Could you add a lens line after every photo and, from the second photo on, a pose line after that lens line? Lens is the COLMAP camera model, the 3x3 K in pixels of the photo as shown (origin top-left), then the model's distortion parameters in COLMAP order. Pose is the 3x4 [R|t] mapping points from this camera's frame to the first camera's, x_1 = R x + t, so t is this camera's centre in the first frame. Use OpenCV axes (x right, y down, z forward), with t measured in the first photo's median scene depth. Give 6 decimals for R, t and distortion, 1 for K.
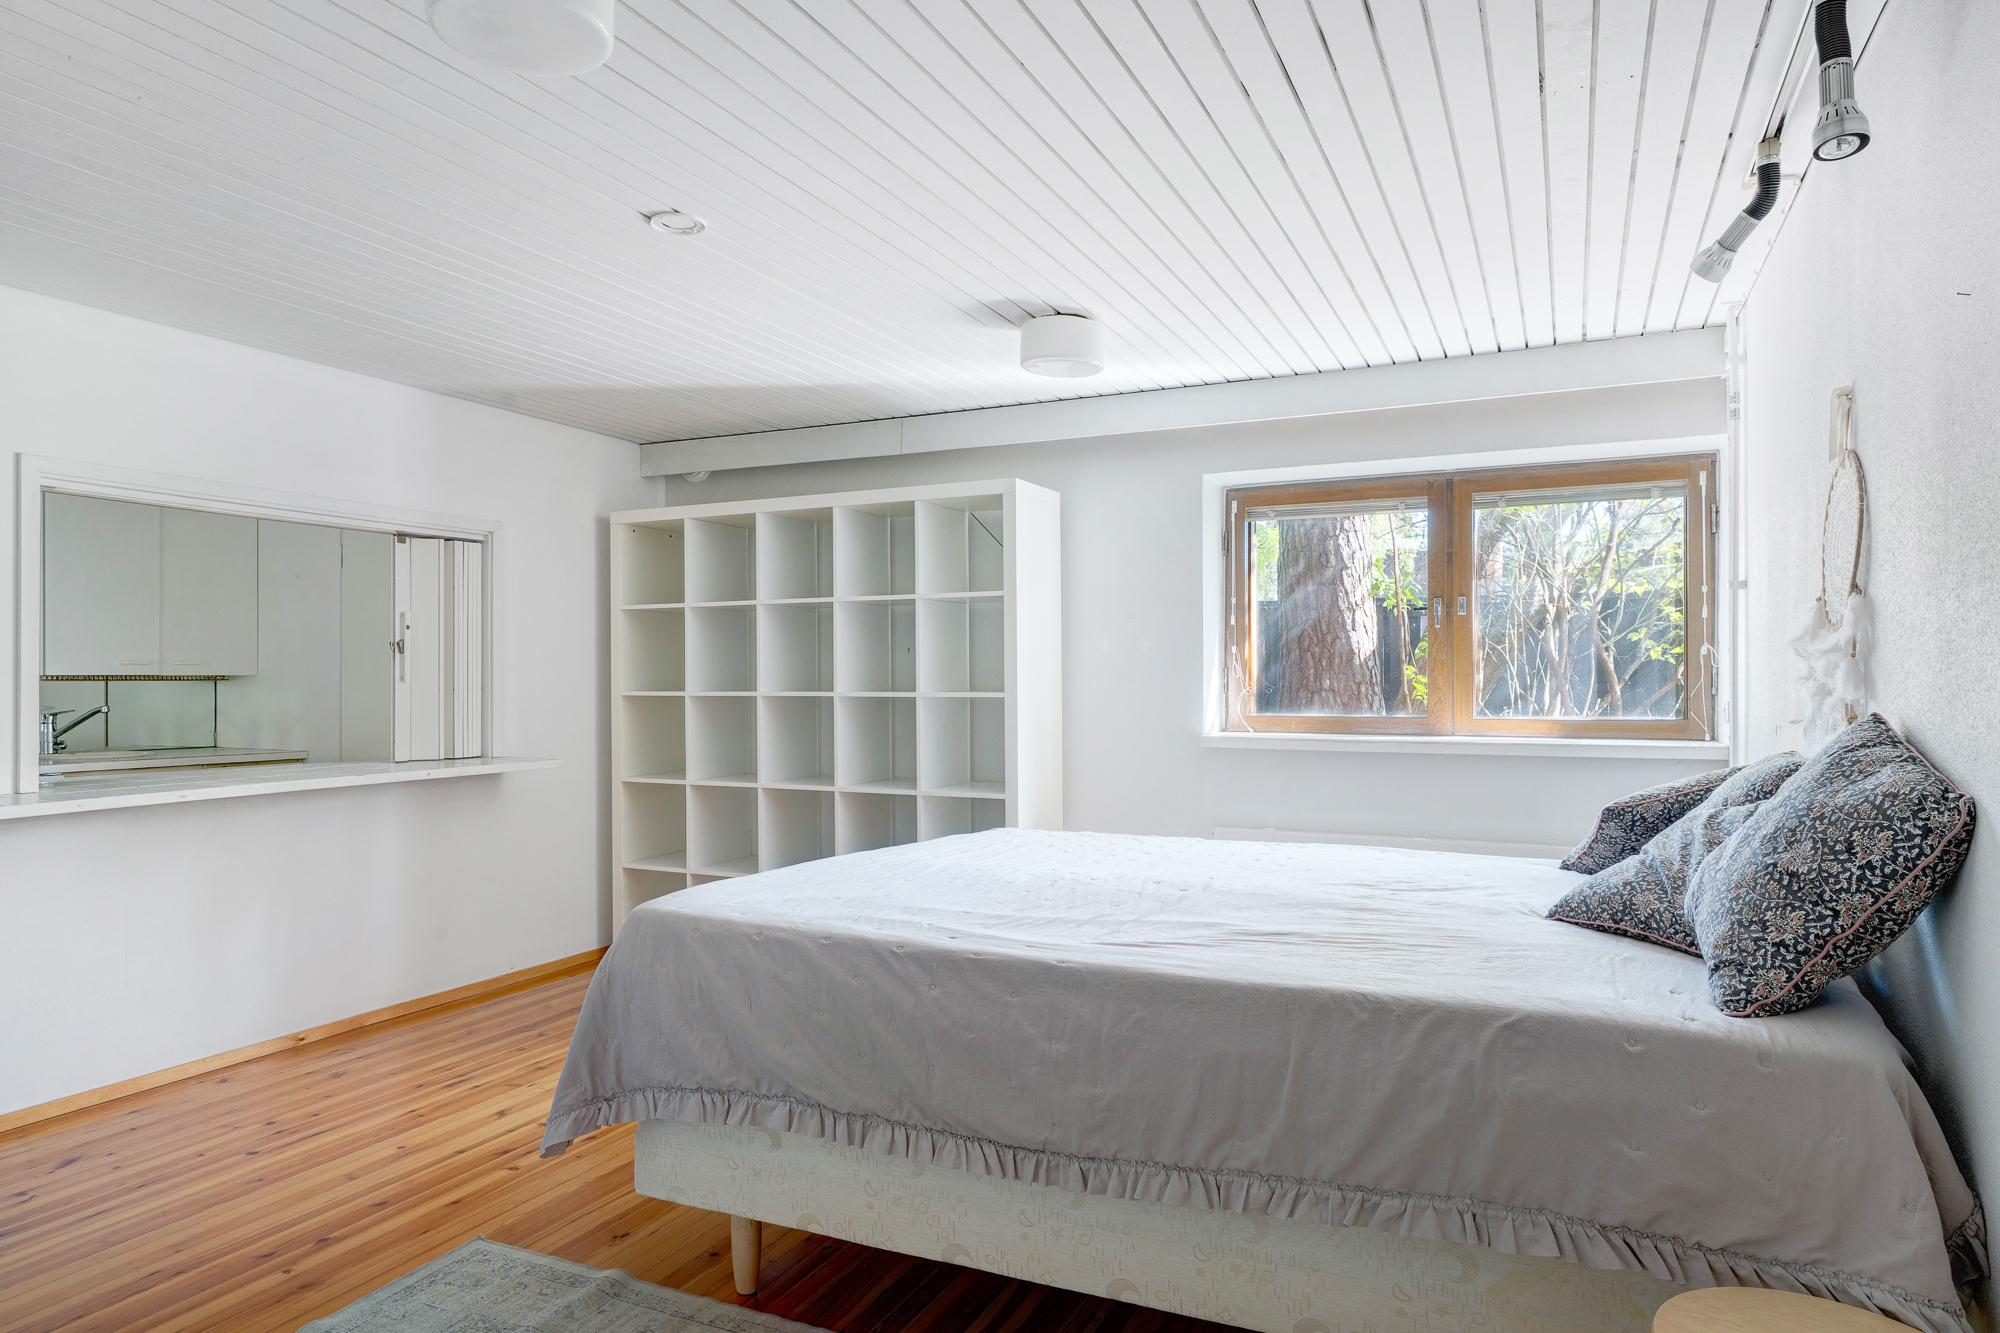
lens RADIAL K [[1195.5, 0, 1001.1], [0, 1195.5, 668.3], [0, 0, 1]] dist [0.005230, -0.002040]
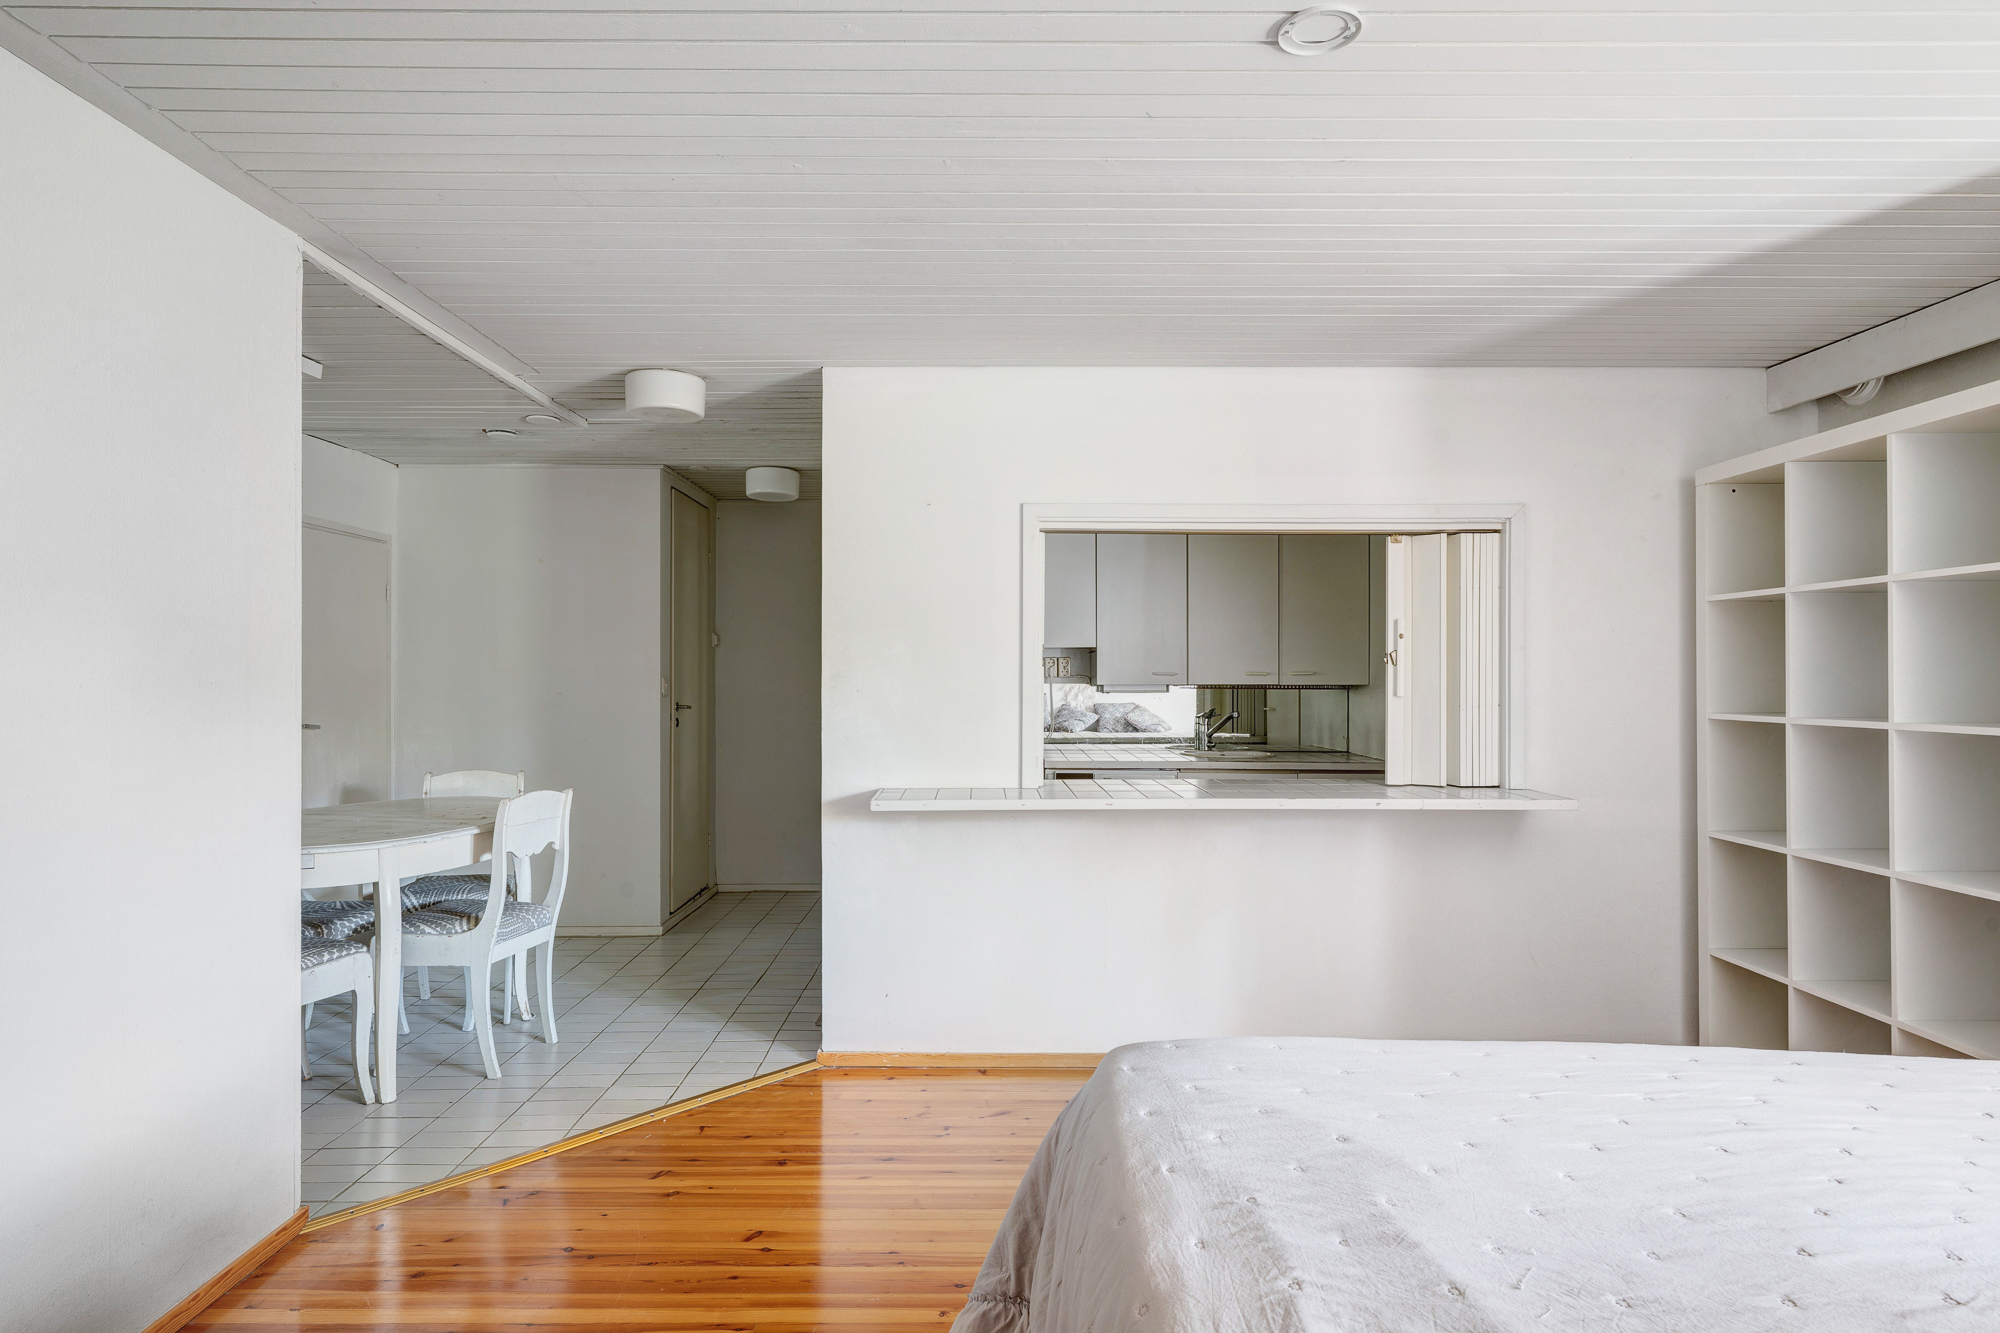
lens RADIAL K [[1135.5, 0, 999.0], [0, 1135.5, 676.3], [0, 0, 1]] dist [0.003597, 0.001226]
pose [[0.428267, 0.003437, -0.903646, 0.128868], [0.004621, 0.999971, 0.005993, -0.009901], [0.903640, -0.006743, 0.428239, 0.326843]]
